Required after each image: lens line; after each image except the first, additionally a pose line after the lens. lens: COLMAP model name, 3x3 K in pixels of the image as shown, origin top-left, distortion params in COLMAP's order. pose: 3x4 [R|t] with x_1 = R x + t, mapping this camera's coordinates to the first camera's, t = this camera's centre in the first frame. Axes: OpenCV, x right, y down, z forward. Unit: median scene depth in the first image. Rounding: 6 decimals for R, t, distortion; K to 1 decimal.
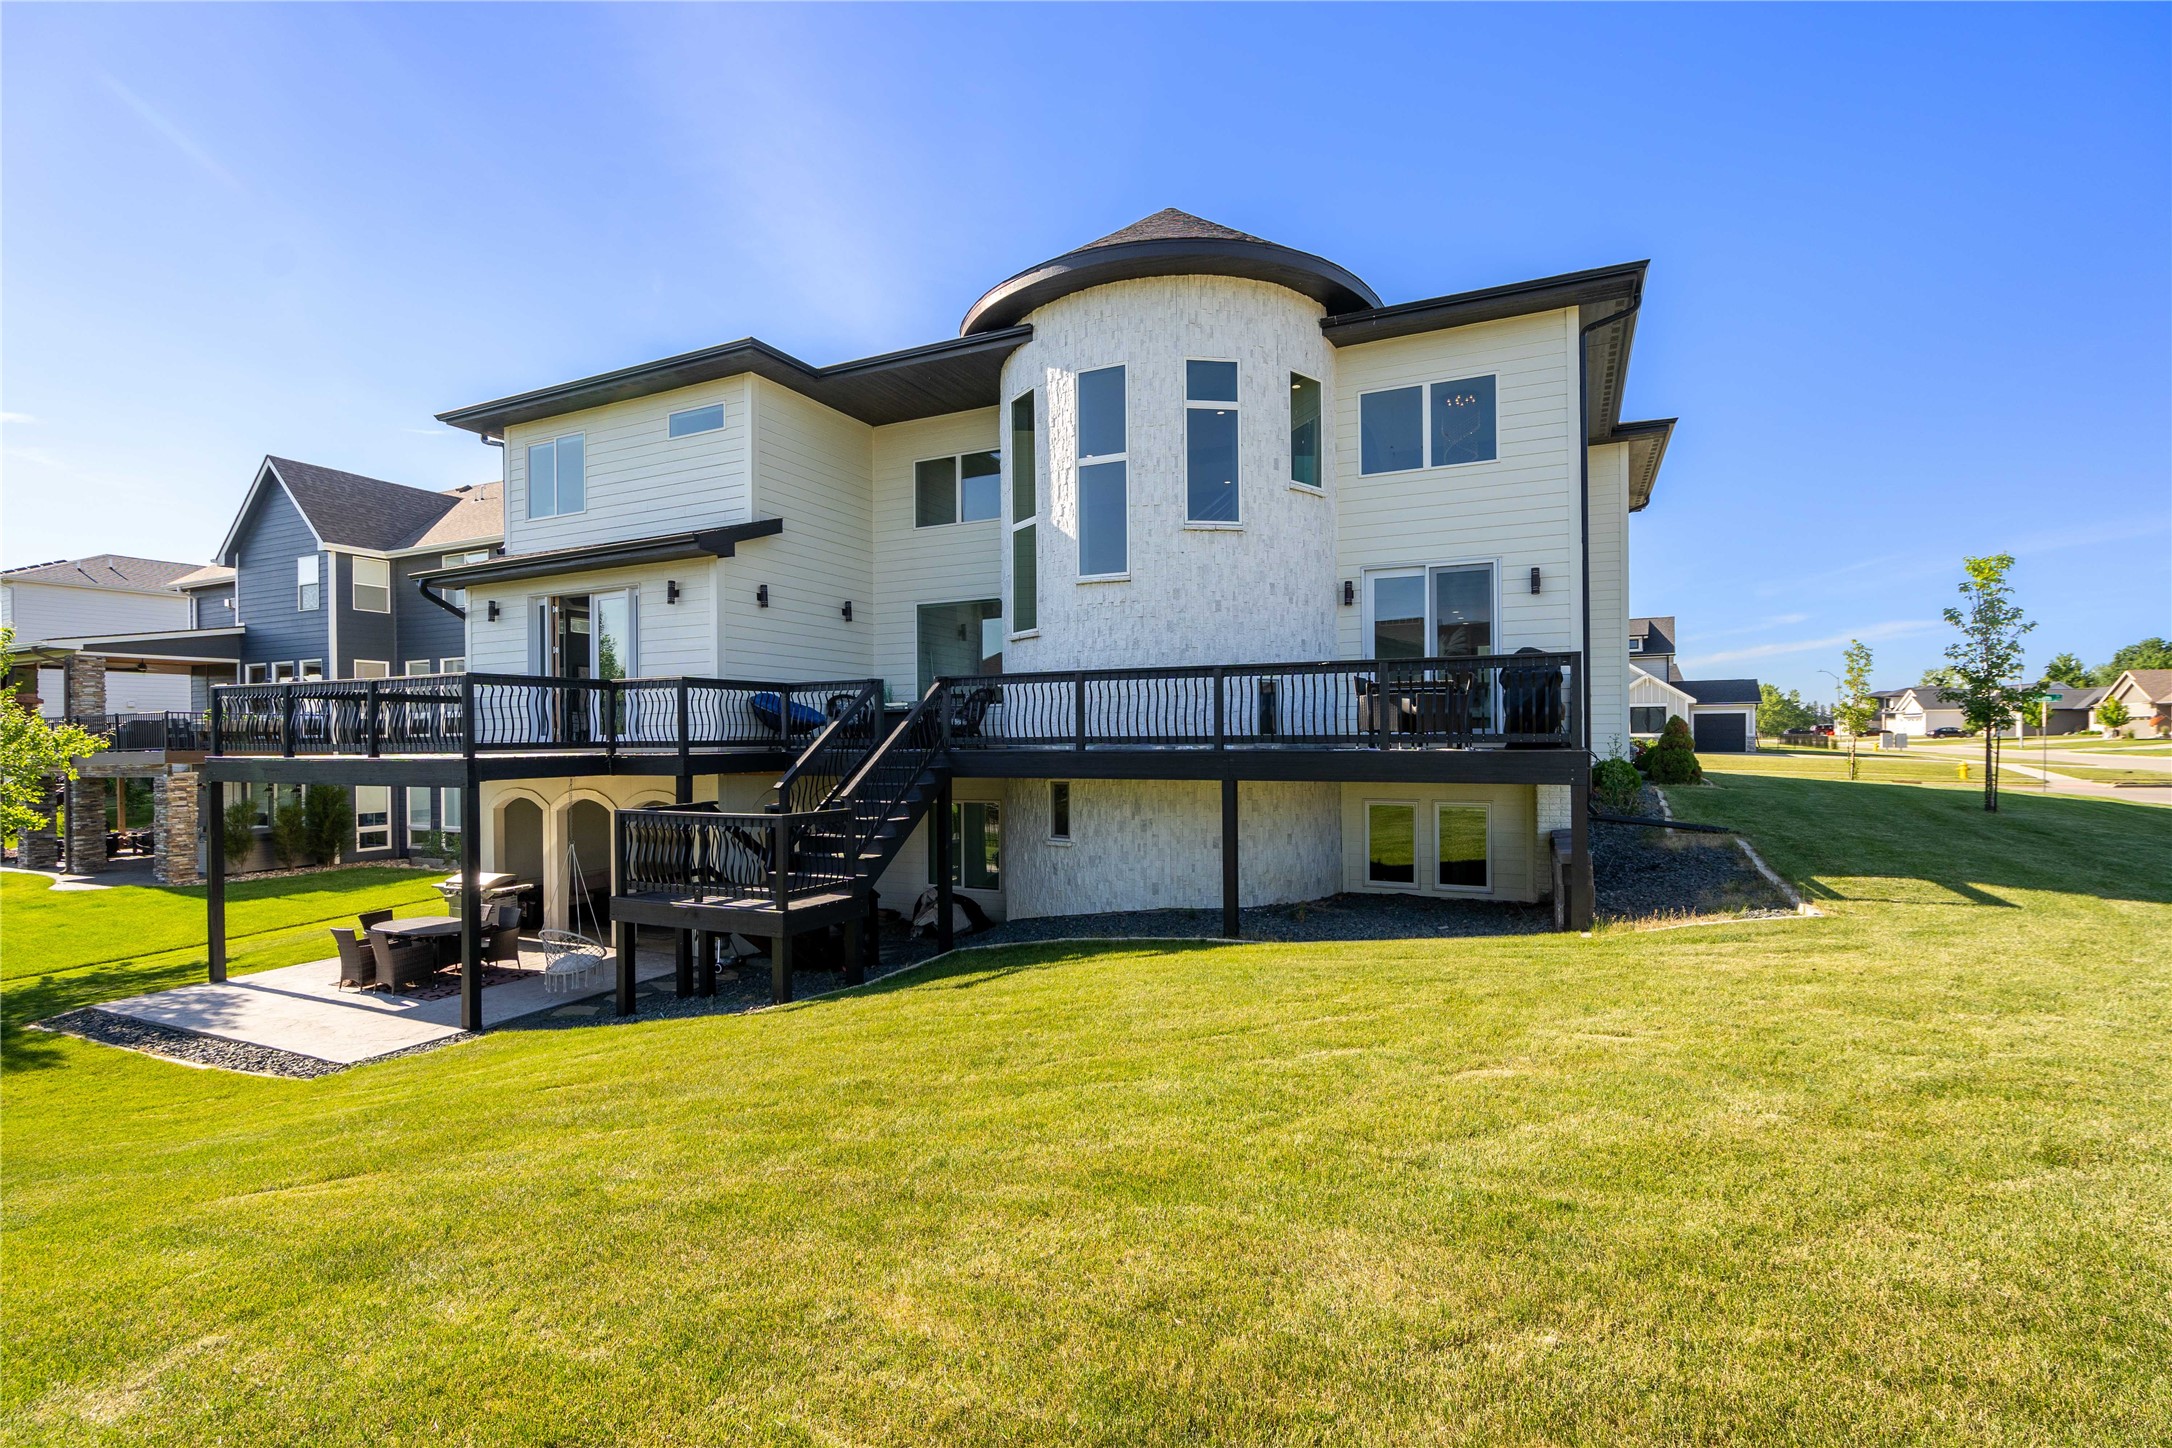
lens RADIAL K [[993.5, 0, 1082.1], [0, 993.5, 734.2], [0, 0, 1]] dist [-0.002904, -0.000003]
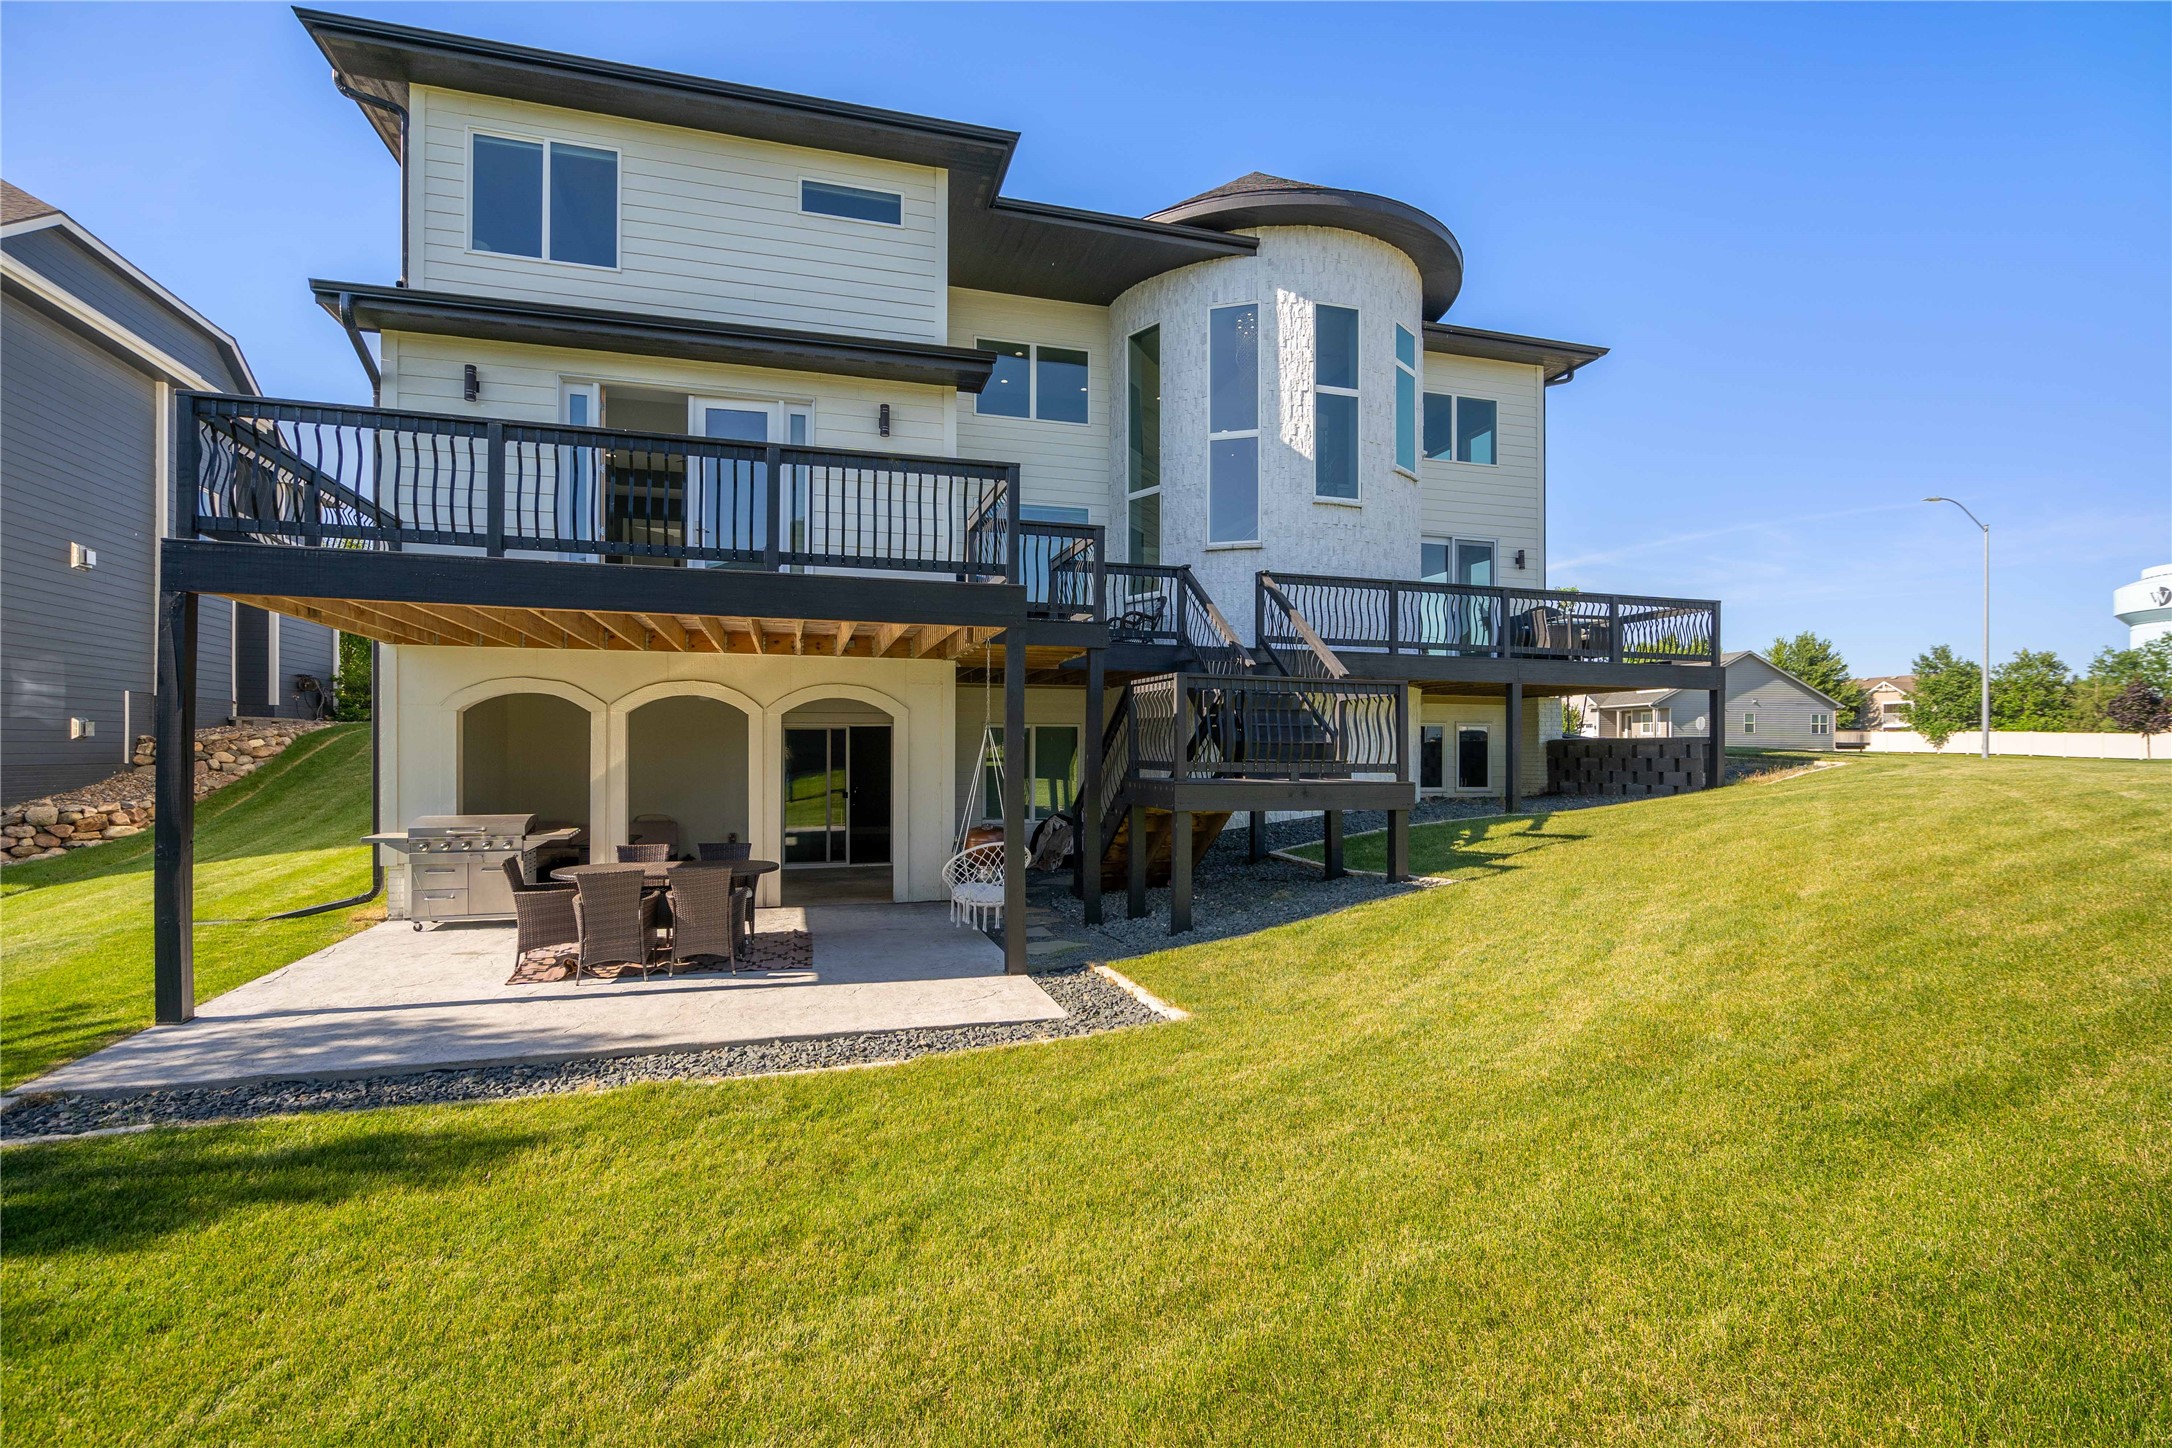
lens RADIAL K [[993.5, 0, 1075.0], [0, 993.5, 736.5], [0, 0, 1]] dist [-0.002904, -0.000003]
pose [[0.750475, 0.019721, 0.660605, -0.866074], [-0.019303, 0.999782, -0.007917, 0.107177], [-0.660617, -0.006811, 0.750692, 0.368288]]
